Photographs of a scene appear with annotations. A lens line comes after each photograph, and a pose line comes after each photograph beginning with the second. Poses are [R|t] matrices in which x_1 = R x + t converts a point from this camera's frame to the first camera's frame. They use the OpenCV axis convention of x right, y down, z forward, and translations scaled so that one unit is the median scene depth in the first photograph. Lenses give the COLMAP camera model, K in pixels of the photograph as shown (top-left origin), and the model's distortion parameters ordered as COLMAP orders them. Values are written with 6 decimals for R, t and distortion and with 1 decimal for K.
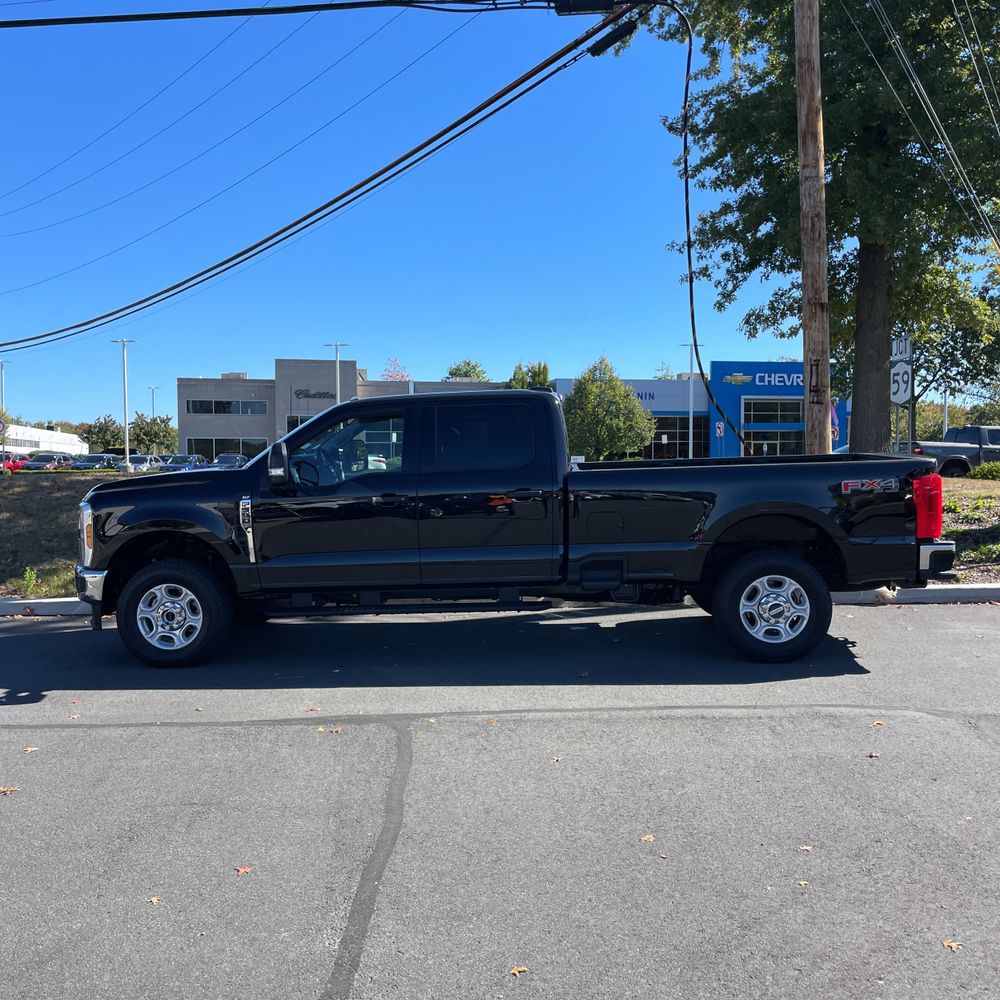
lens RADIAL K [[998.8, 0, 499.6], [0, 998.8, 499.8], [0, 0, 1]] dist [0.070213, -0.034590]
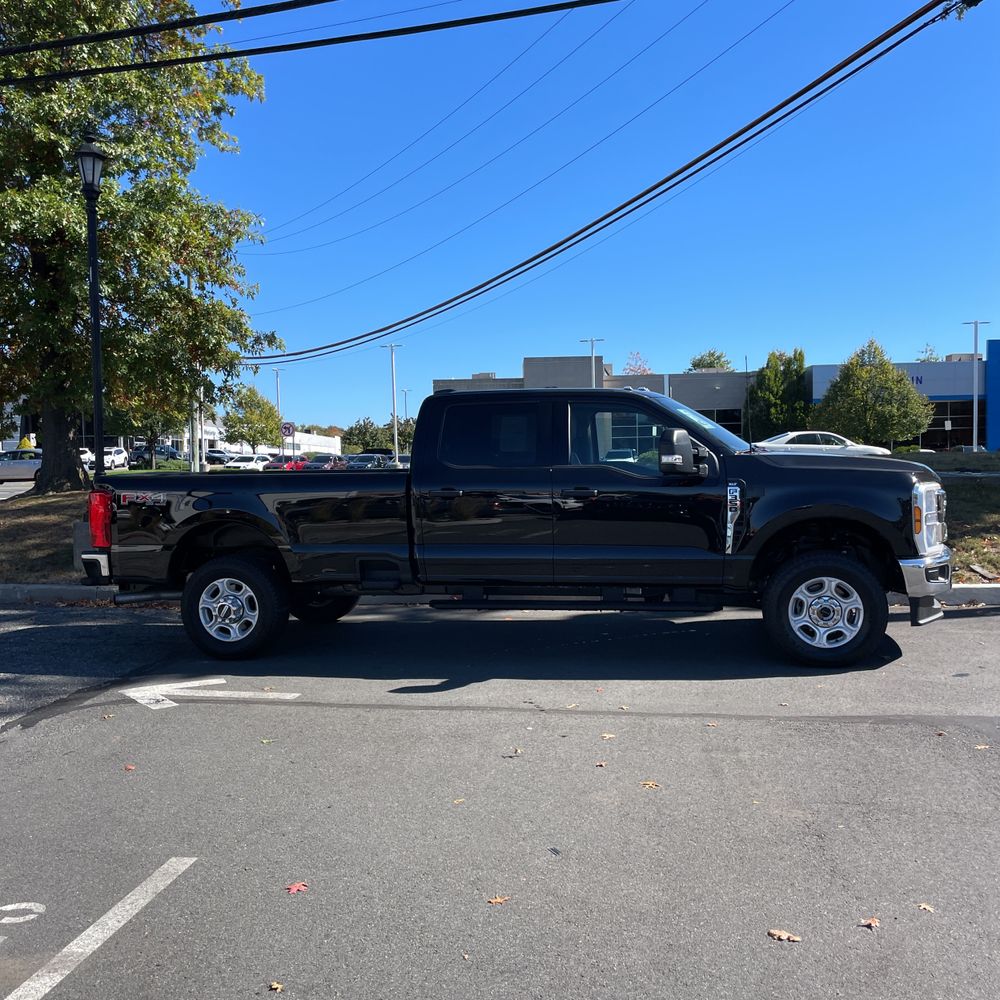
lens RADIAL K [[1001.9, 0, 520.1], [0, 1001.9, 498.2], [0, 0, 1]] dist [0.116213, -0.199591]
pose [[0.979289, -0.009953, -0.202223, -0.030550], [0.010508, 0.999943, 0.001672, 0.000858], [0.202195, -0.003762, 0.979338, 0.000666]]
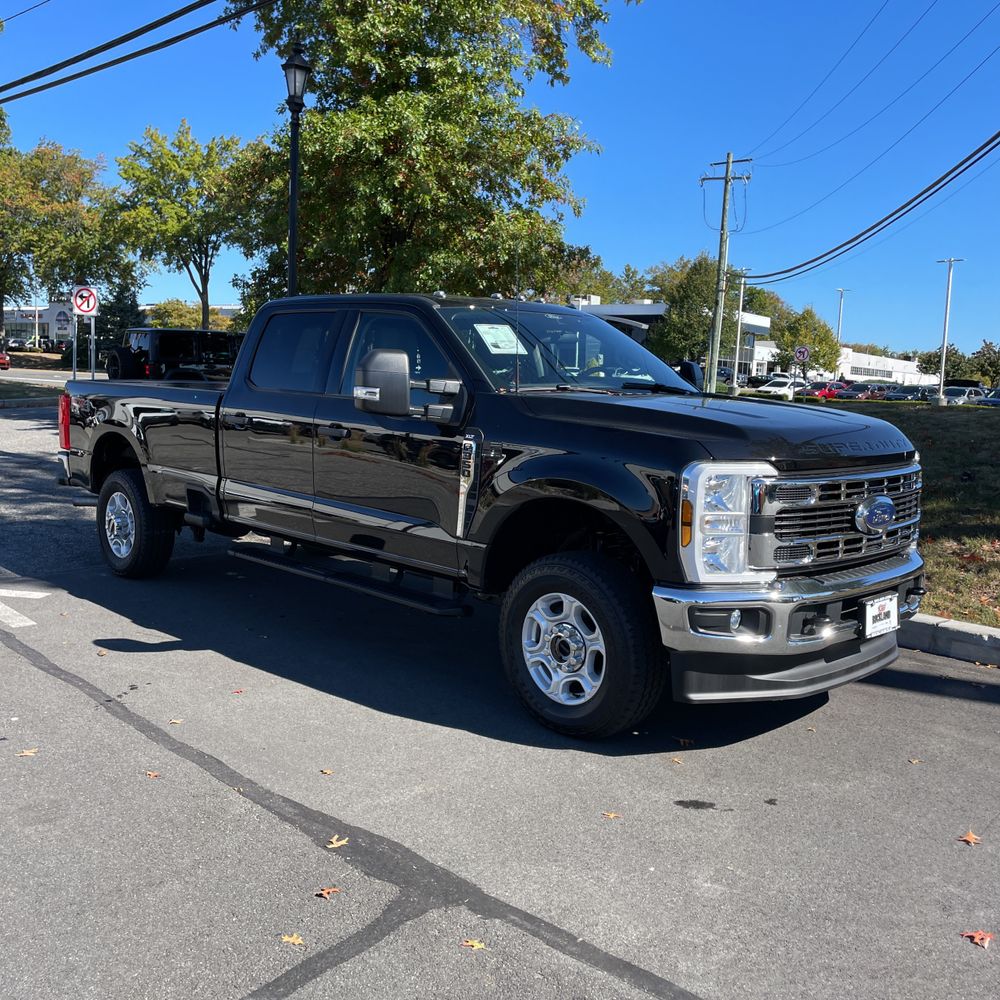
lens RADIAL K [[1007.4, 0, 496.5], [0, 1007.4, 486.5], [0, 0, 1]] dist [0.055408, -0.015485]
pose [[0.687421, 0.102881, -0.718935, 0.026554], [-0.064100, 0.994647, 0.081045, -0.002796], [0.723425, -0.009628, 0.690336, 0.064470]]
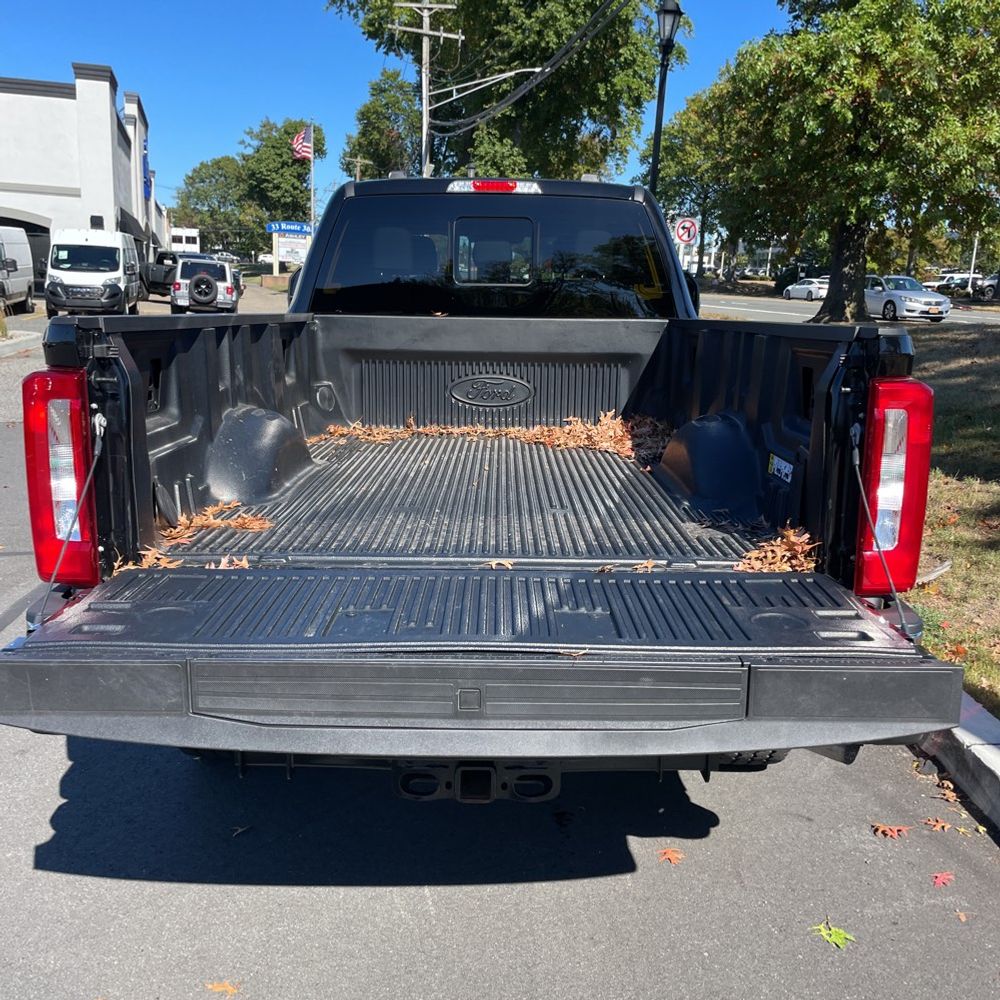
lens RADIAL K [[1003.0, 0, 494.6], [0, 1003.0, 490.9], [0, 0, 1]] dist [0.103418, -0.160701]
pose [[0.048242, 0.211057, -0.976283, 0.084806], [-0.081816, 0.974971, 0.206730, -0.007079], [0.995479, 0.069903, 0.064302, 0.129504]]
